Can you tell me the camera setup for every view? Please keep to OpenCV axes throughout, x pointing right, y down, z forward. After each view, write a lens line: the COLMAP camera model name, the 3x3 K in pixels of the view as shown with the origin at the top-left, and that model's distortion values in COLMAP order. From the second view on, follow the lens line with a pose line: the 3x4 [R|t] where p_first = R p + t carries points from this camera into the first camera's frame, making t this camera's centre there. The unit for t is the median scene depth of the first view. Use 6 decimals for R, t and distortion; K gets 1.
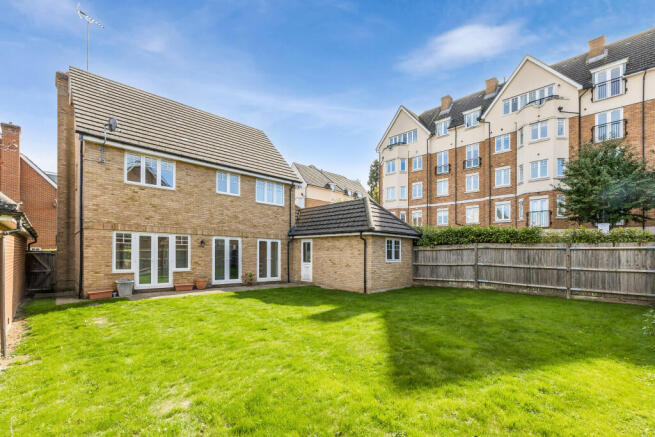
lens RADIAL K [[280.0, 0, 327.4], [0, 280.0, 248.6], [0, 0, 1]] dist [0.001694, 0.000293]
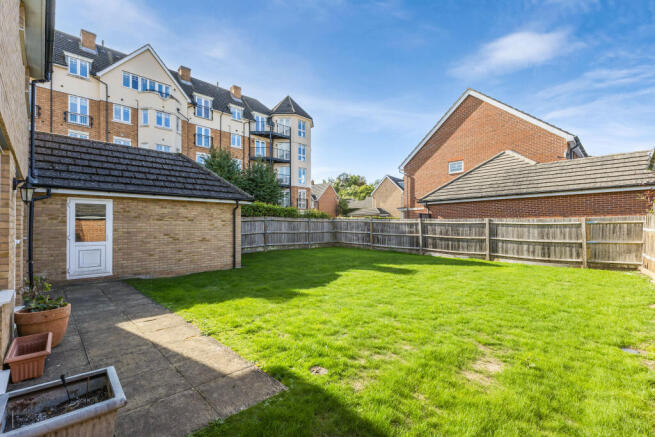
lens RADIAL K [[256.6, 0, 327.5], [0, 256.6, 218.5], [0, 0, 1]] dist [-0.001538, -0.000144]
pose [[0.065580, 0.021417, 0.997617, -0.520116], [-0.011190, 0.999723, -0.020727, 0.010313], [-0.997785, -0.009804, 0.065801, 0.504614]]
